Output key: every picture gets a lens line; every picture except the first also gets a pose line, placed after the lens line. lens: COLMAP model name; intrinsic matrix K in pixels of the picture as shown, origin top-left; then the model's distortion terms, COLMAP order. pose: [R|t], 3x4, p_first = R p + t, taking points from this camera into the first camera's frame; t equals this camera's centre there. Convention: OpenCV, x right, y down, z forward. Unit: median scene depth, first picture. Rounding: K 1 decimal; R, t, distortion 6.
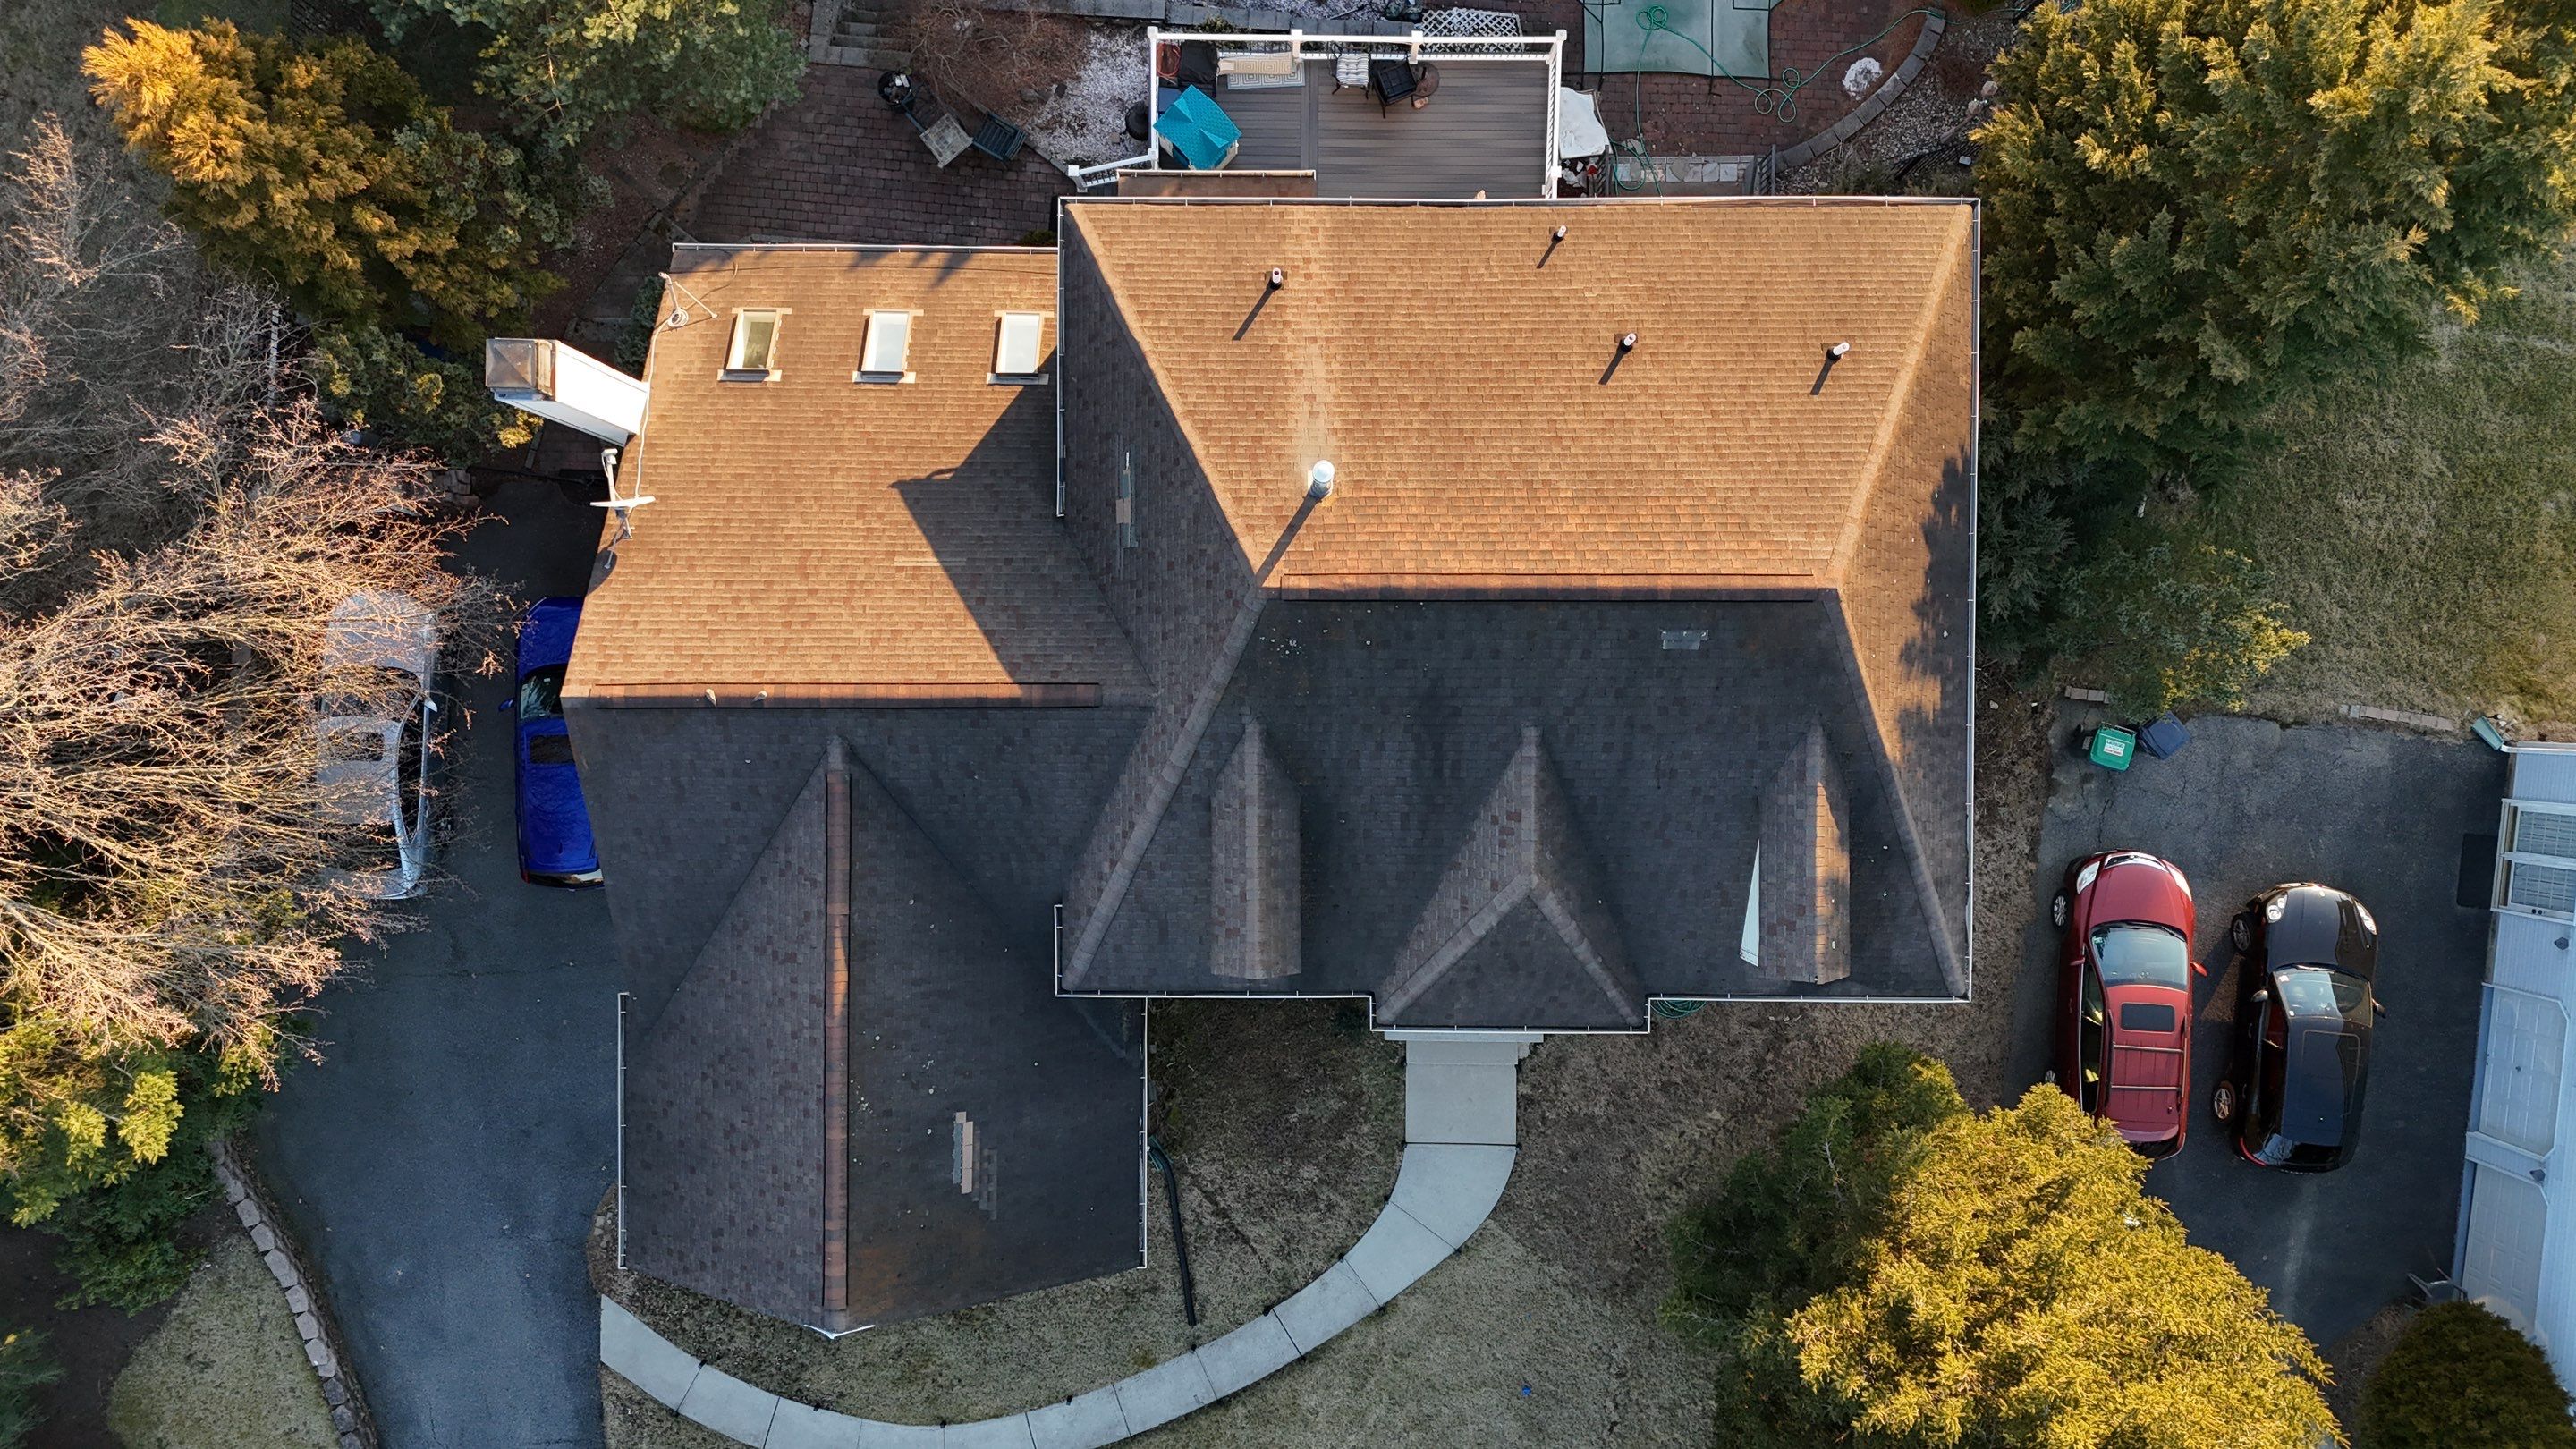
lens RADIAL K [[1903.7, 0, 1266.5], [0, 1903.7, 727.2], [0, 0, 1]] dist [0.052545, -0.031551]
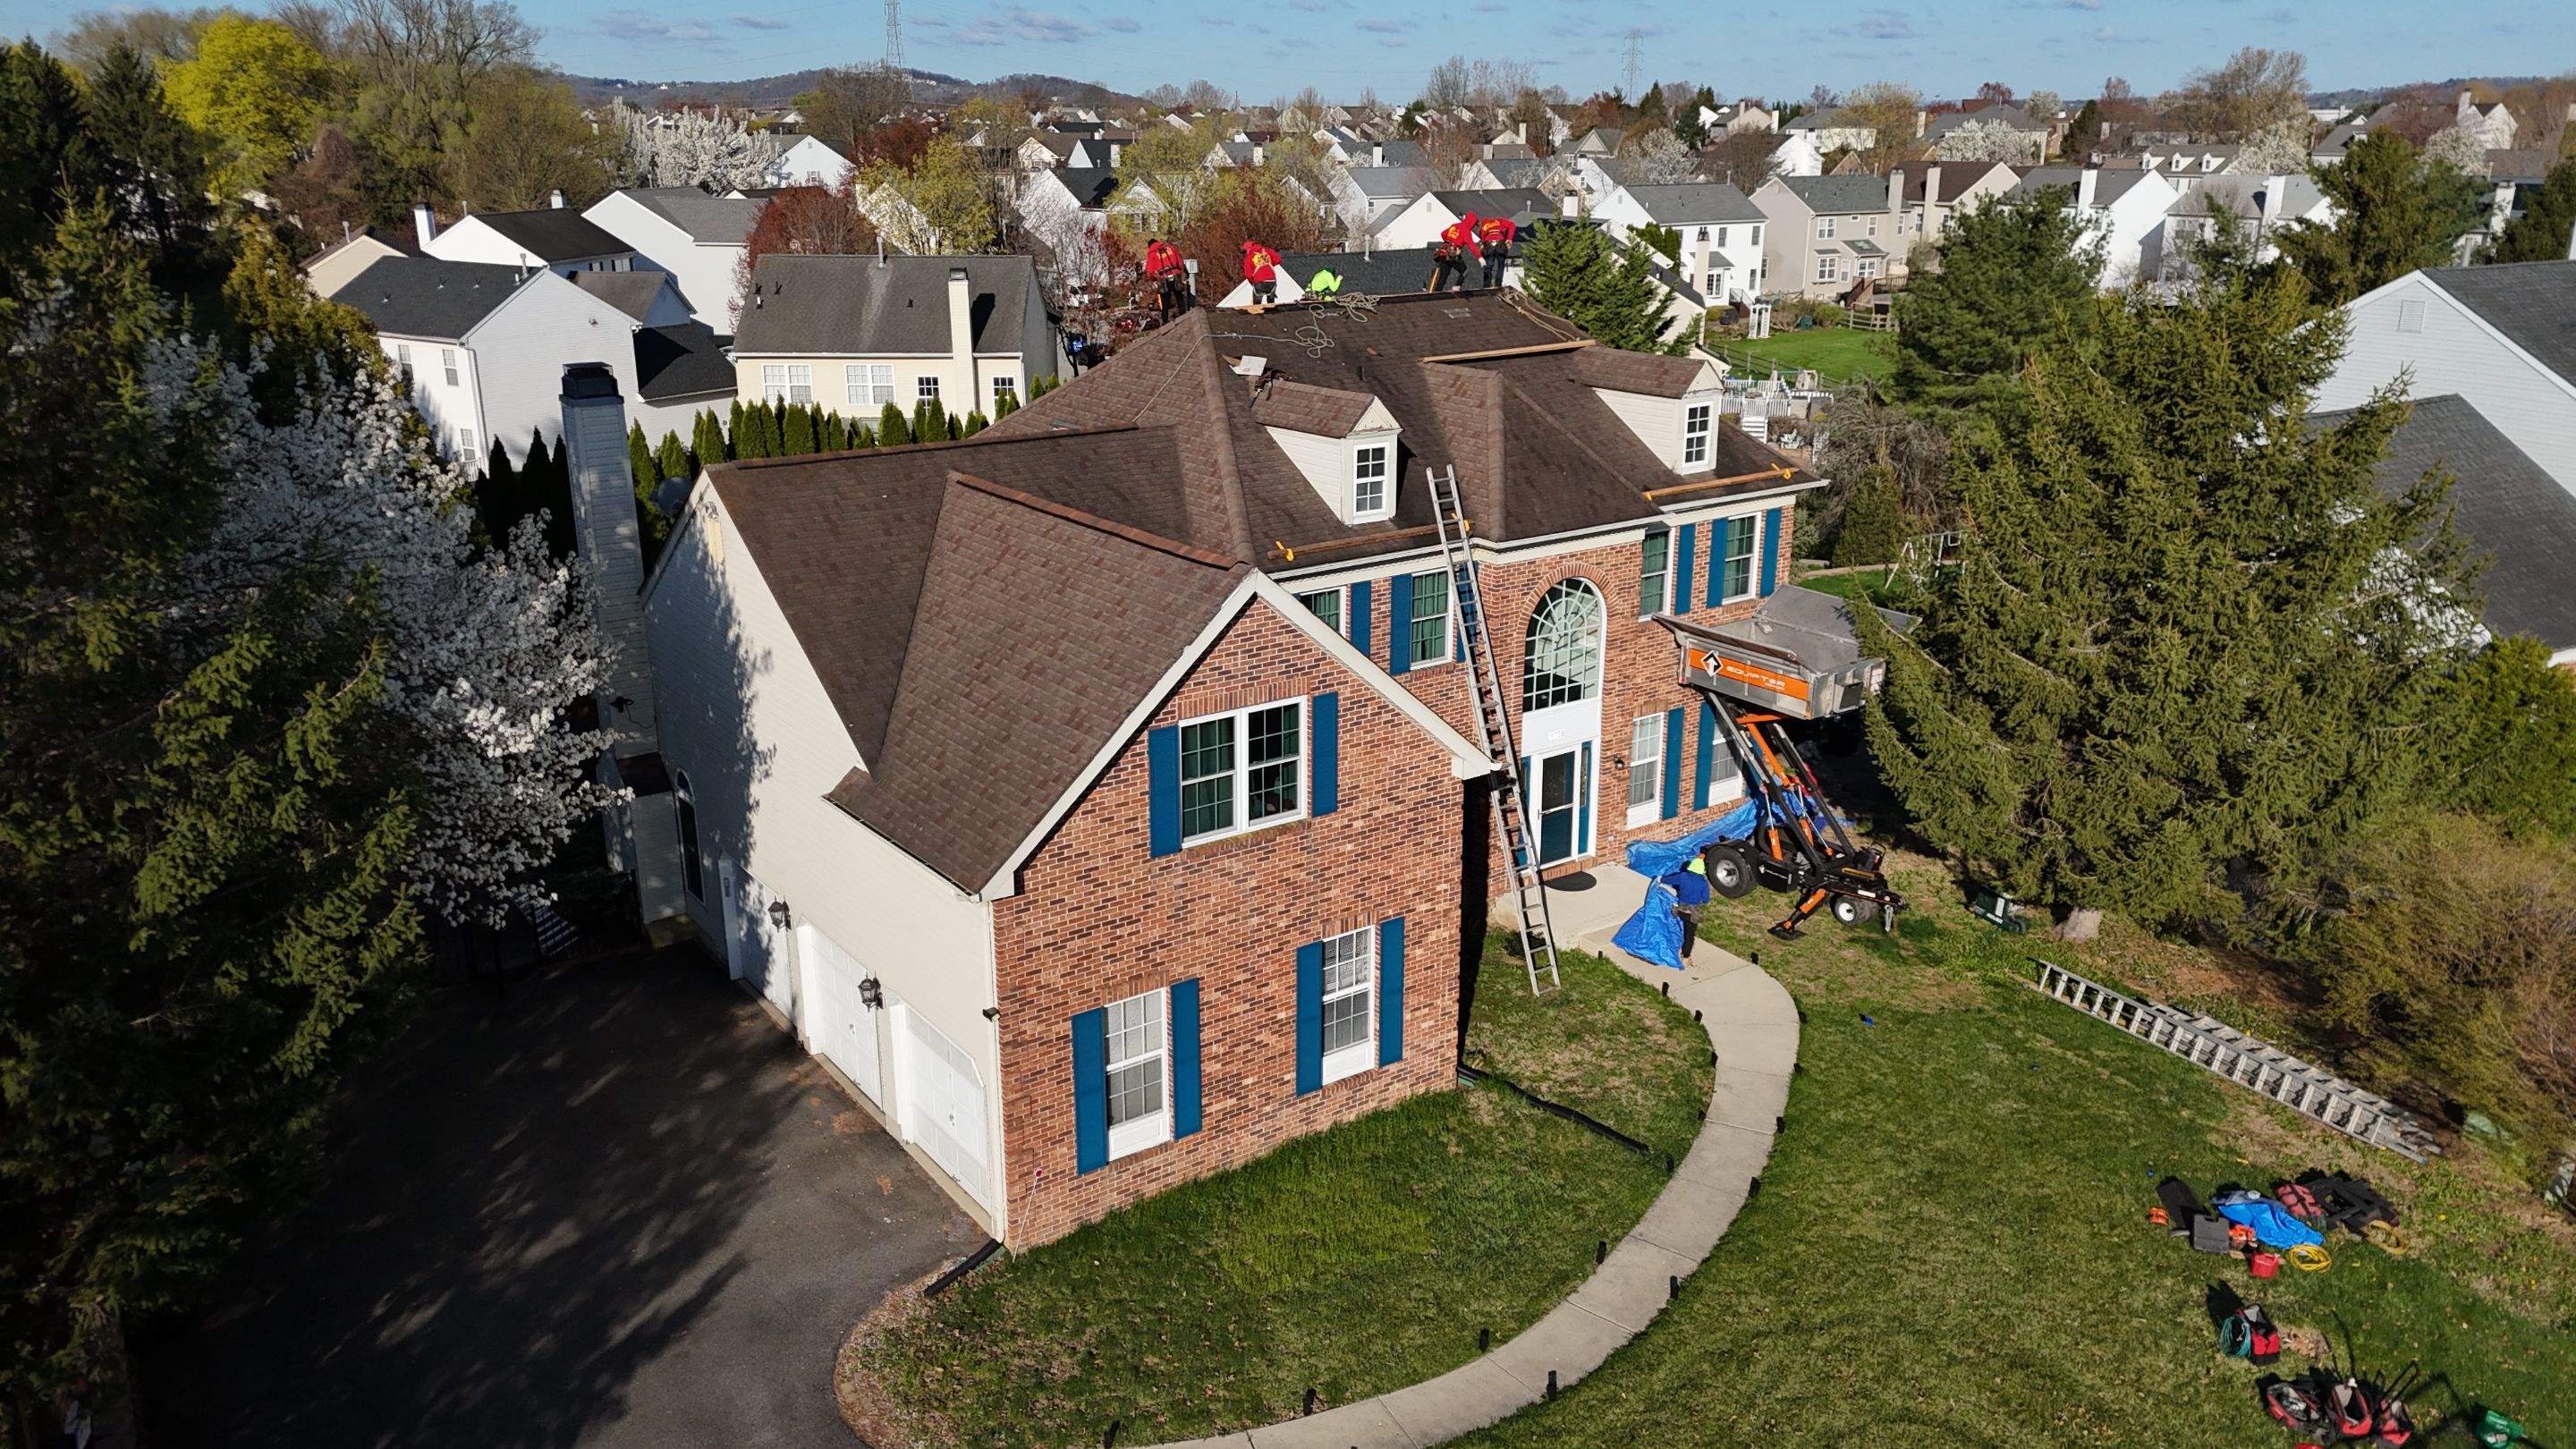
lens RADIAL K [[1888.4, 0, 1288.0], [0, 1888.4, 724.5], [0, 0, 1]] dist [0.091985, -0.066672]
pose [[0.810090, -0.181712, 0.557436, -0.604300], [0.586284, 0.242805, -0.772863, 0.862423], [0.005090, 0.952904, 0.303229, 0.681479]]
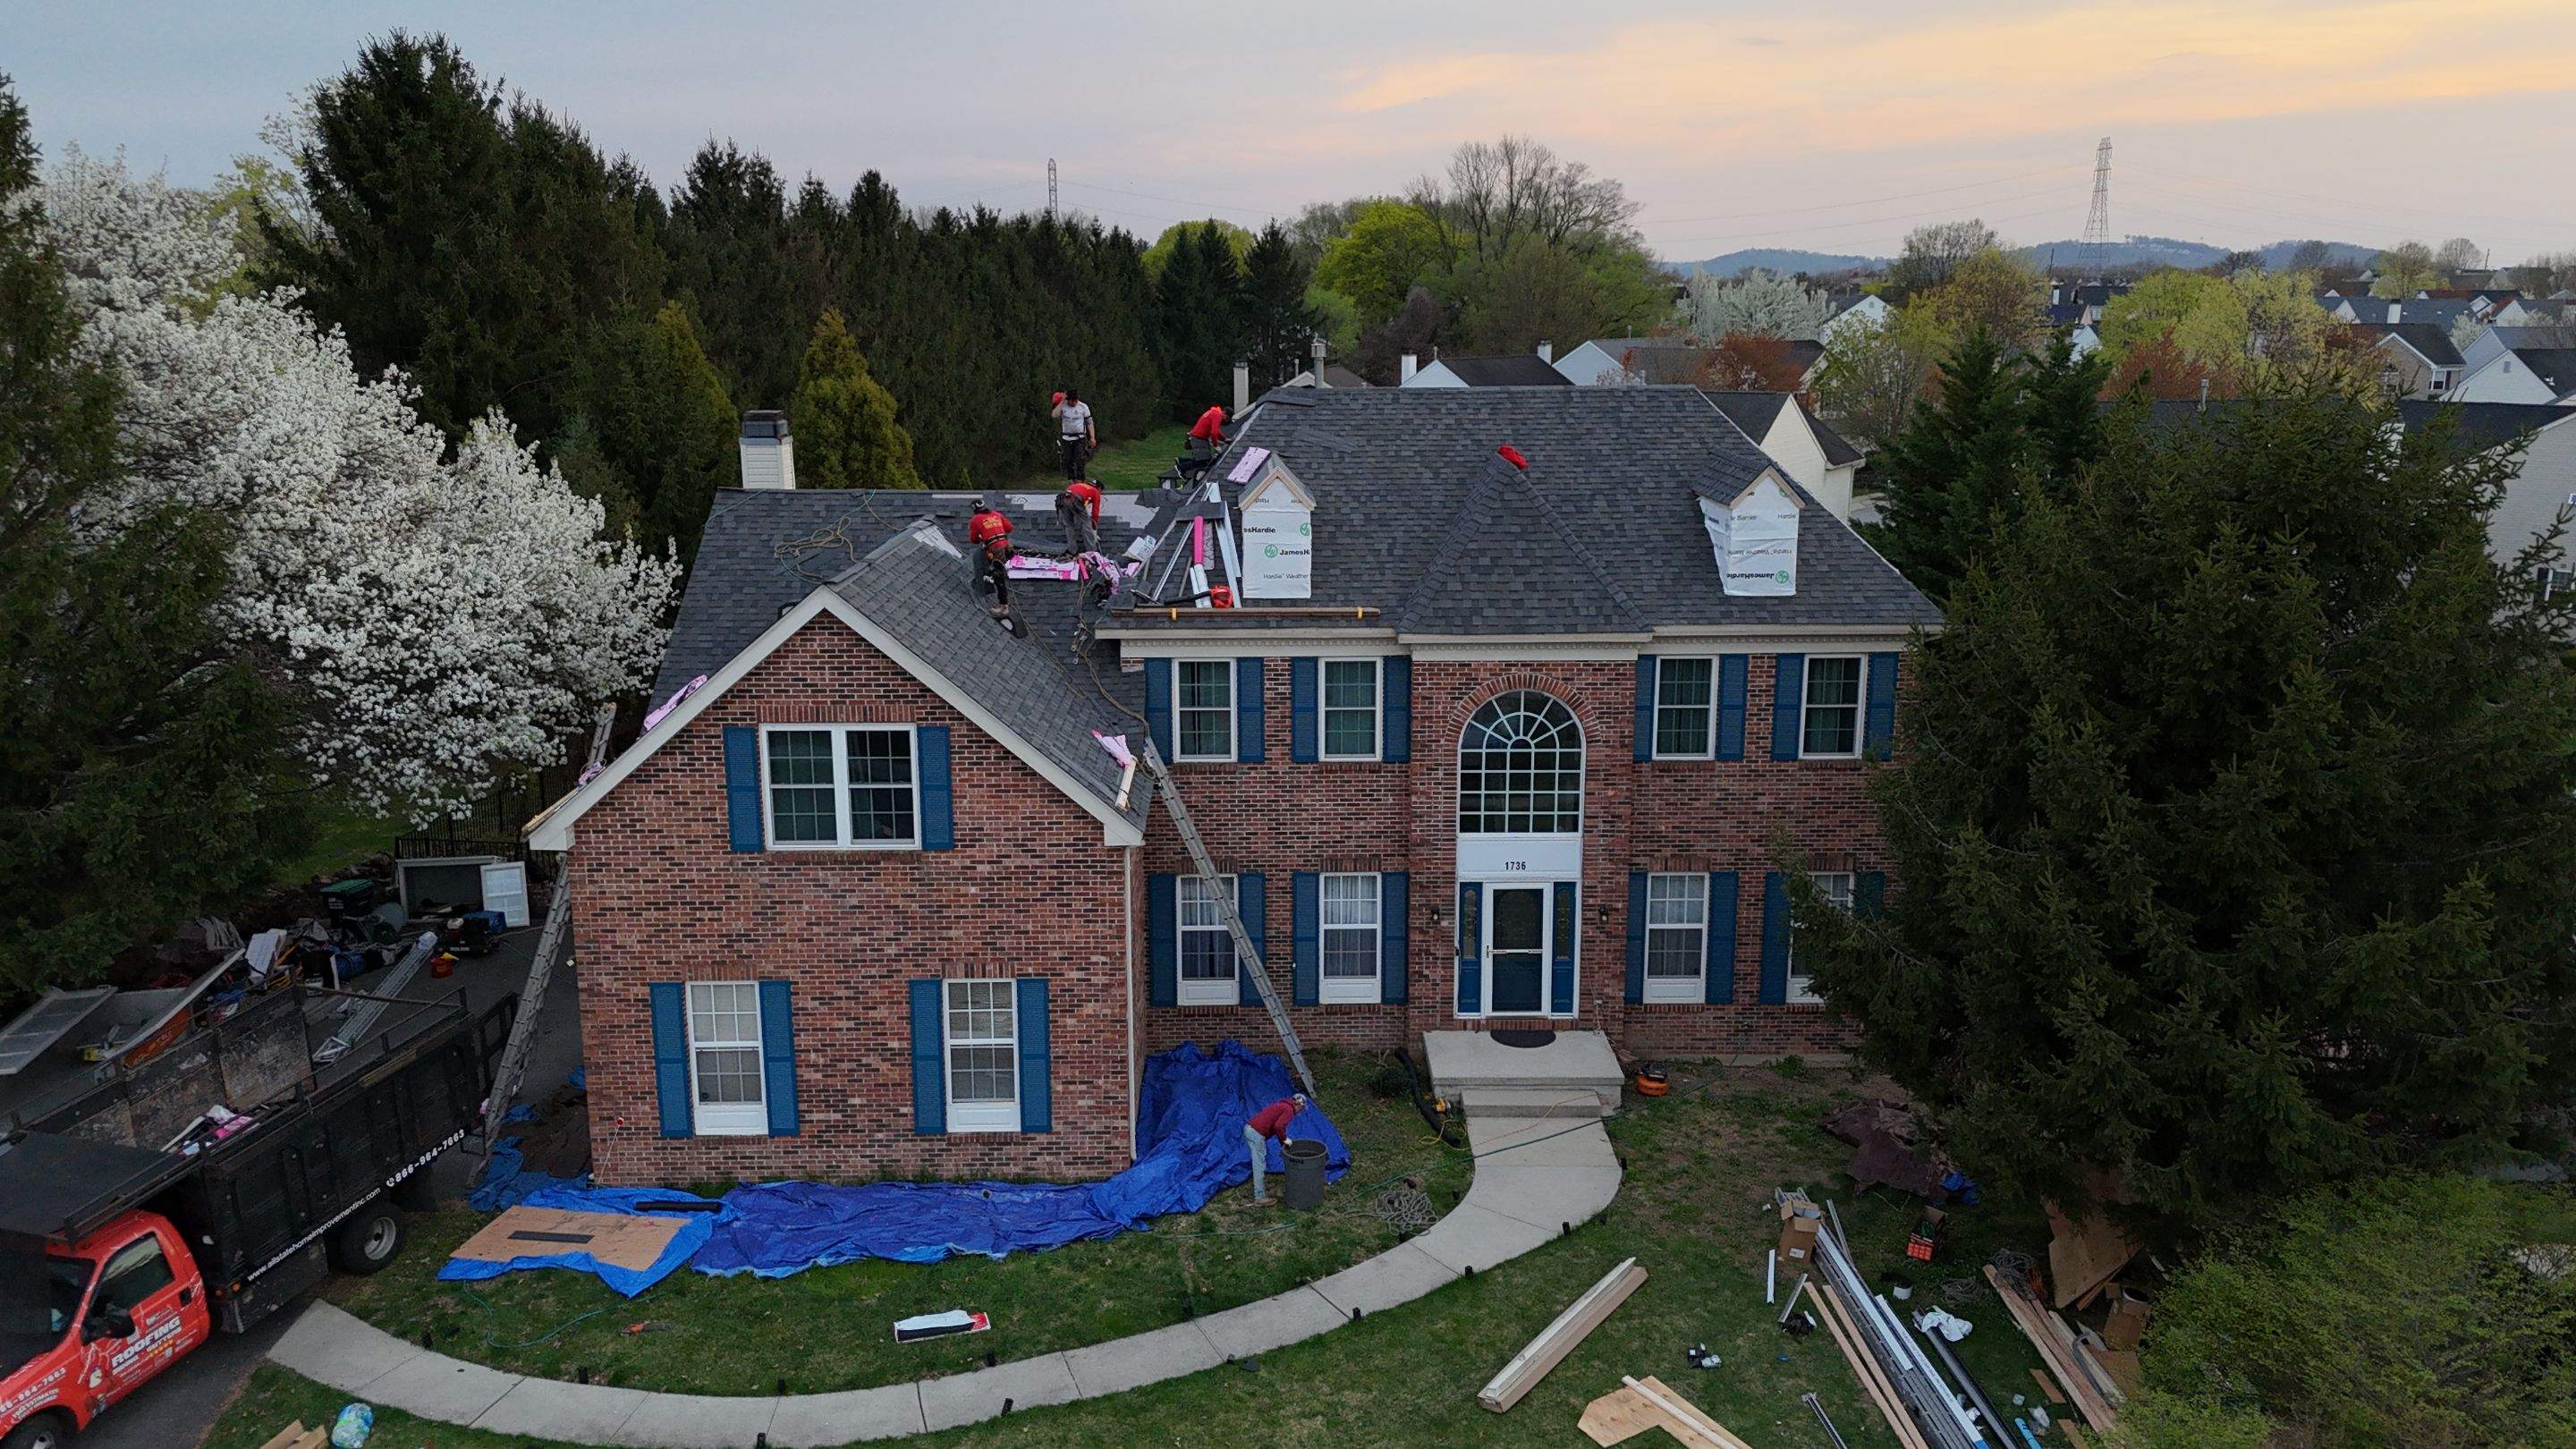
lens RADIAL K [[1915.4, 0, 1288.0], [0, 1915.4, 724.5], [0, 0, 1]] dist [0.105480, -0.108819]
pose [[0.999742, -0.007782, 0.021350, -0.019334], [0.022538, 0.219440, -0.975366, 1.048256], [0.002905, 0.975595, 0.219559, 0.730882]]
